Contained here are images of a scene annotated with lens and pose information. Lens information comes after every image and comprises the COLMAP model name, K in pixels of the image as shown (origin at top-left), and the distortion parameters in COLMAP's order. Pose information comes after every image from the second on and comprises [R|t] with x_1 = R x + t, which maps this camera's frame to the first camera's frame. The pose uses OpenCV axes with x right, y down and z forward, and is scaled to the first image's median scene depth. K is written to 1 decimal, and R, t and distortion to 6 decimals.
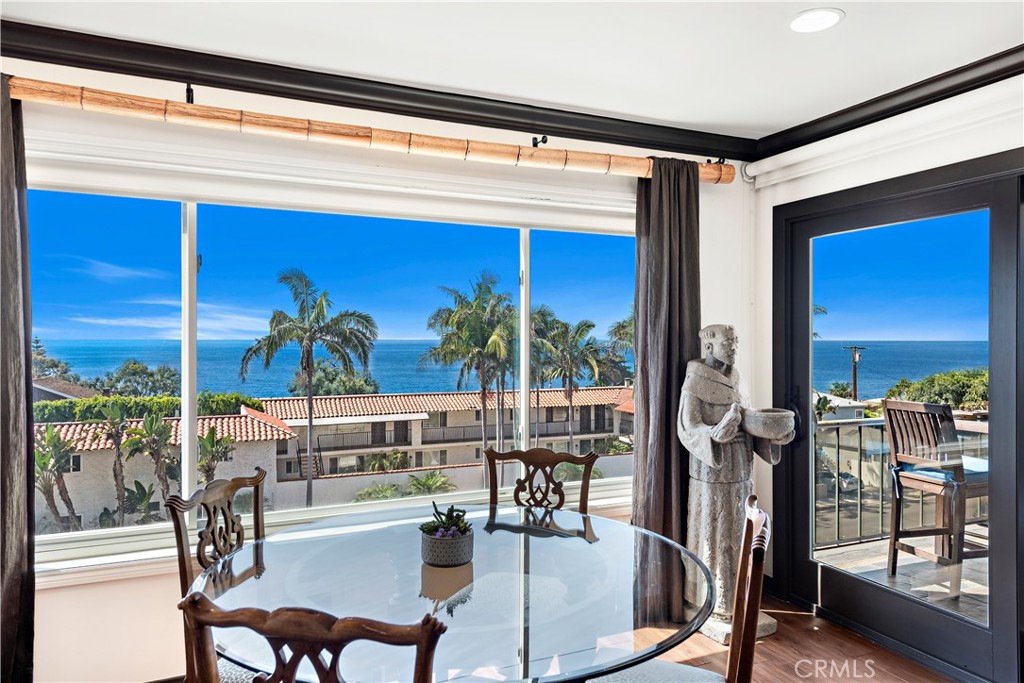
lens RADIAL K [[668.0, 0, 511.8], [0, 668.0, 343.6], [0, 0, 1]] dist [0.003662, -0.000562]
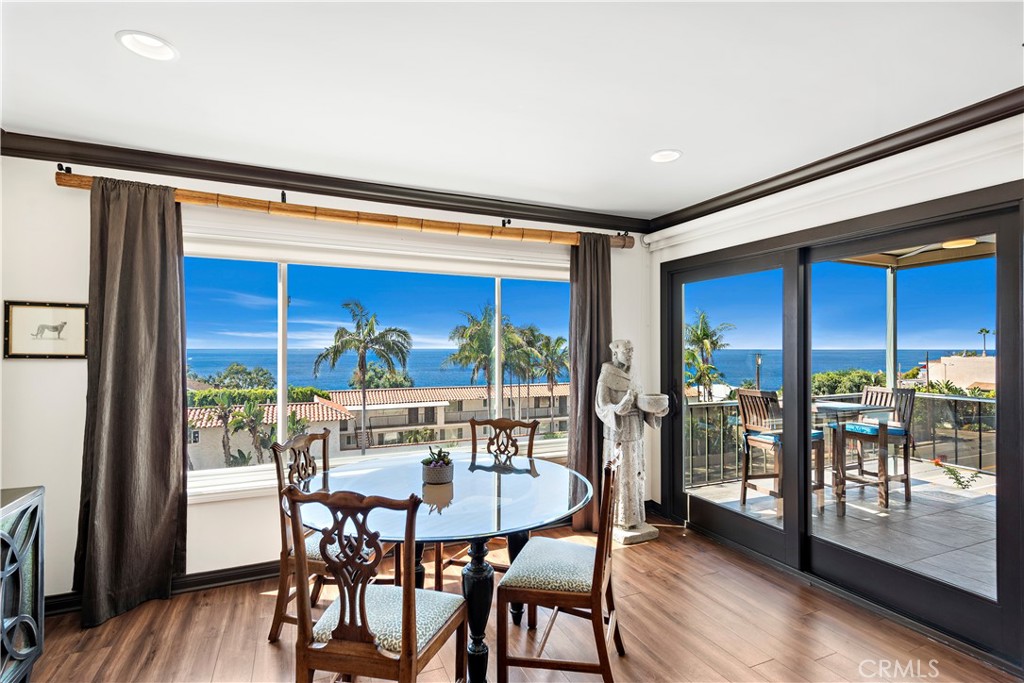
lens RADIAL K [[485.9, 0, 512.3], [0, 485.9, 348.4], [0, 0, 1]] dist [0.000081, -0.000527]
pose [[0.999998, 0.000830, 0.001864, 0.045433], [-0.000819, 0.999983, -0.005786, -0.001301], [-0.001869, 0.005784, 0.999982, -0.115076]]
